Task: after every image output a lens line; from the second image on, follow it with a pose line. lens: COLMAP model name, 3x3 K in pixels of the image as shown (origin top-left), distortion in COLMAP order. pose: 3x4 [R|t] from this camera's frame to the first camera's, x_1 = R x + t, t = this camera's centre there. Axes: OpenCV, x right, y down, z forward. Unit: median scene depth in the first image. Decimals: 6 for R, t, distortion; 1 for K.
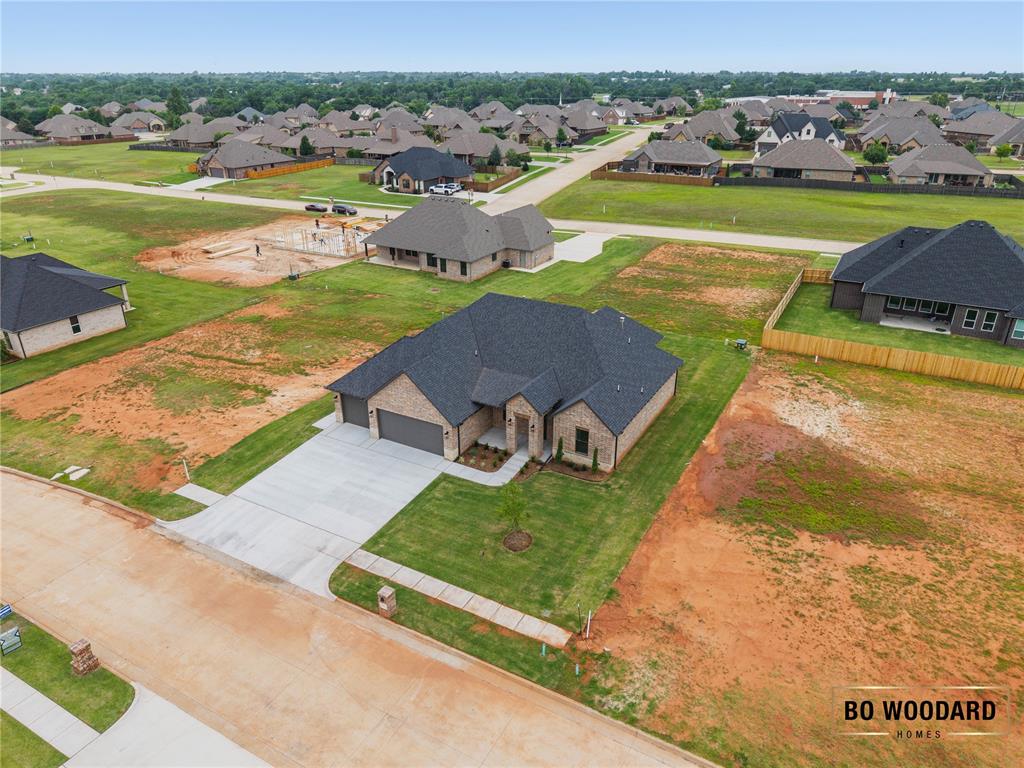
lens RADIAL K [[683.8, 0, 512.0], [0, 683.8, 384.0], [0, 0, 1]] dist [0.019809, -0.019995]
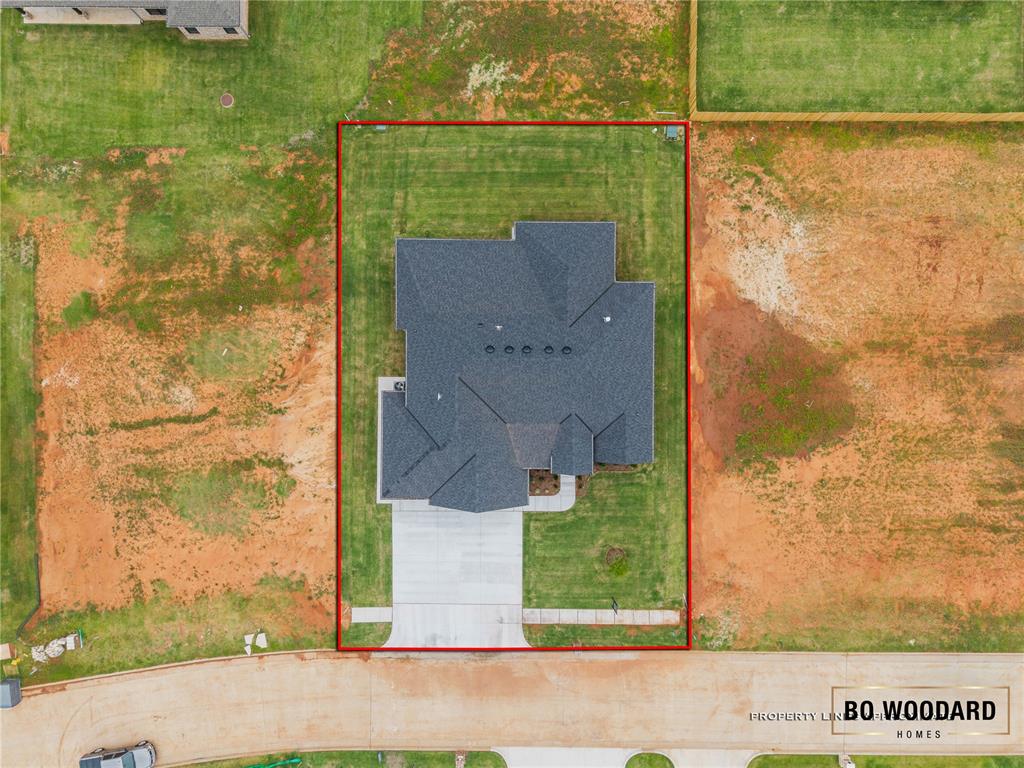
lens RADIAL K [[683.8, 0, 512.0], [0, 683.8, 384.0], [0, 0, 1]] dist [0.019809, -0.019995]
pose [[0.873354, -0.487062, 0.004875, -0.006848], [0.194689, 0.358237, 0.913106, -0.790177], [-0.446486, -0.796515, 0.407694, 0.476654]]
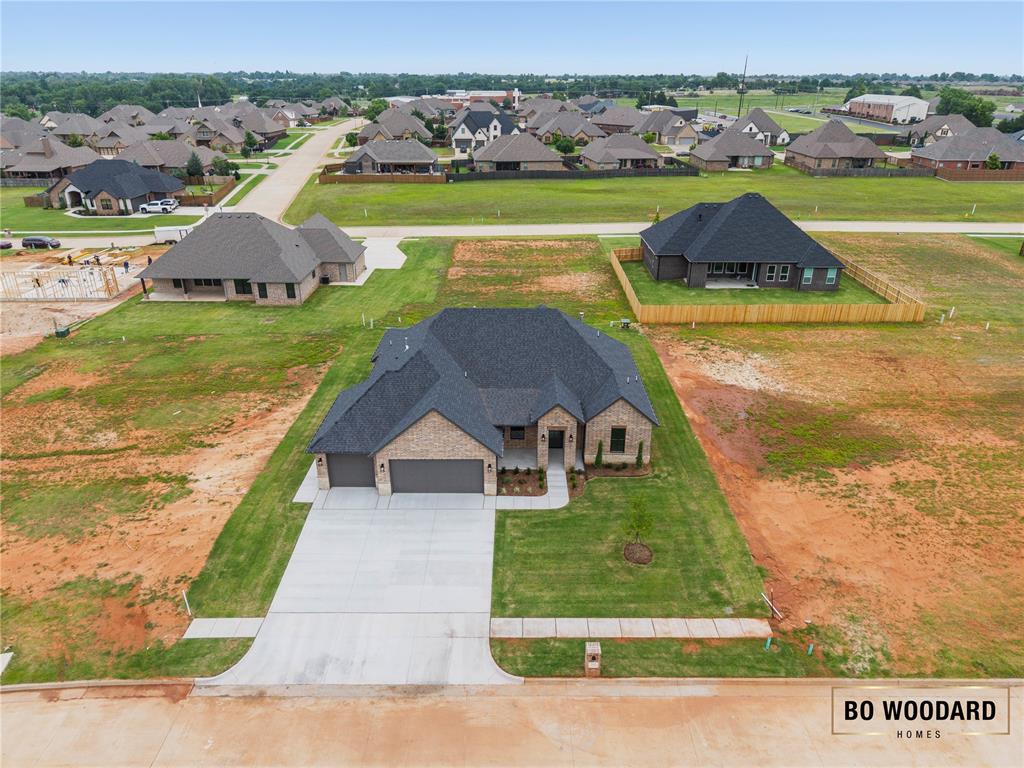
lens RADIAL K [[683.8, 0, 512.0], [0, 683.8, 384.0], [0, 0, 1]] dist [0.019809, -0.019995]
pose [[0.876359, -0.196936, 0.439557, -0.313668], [0.197443, 0.979276, 0.045099, -0.048671], [-0.439330, 0.047265, 0.897082, 0.122576]]
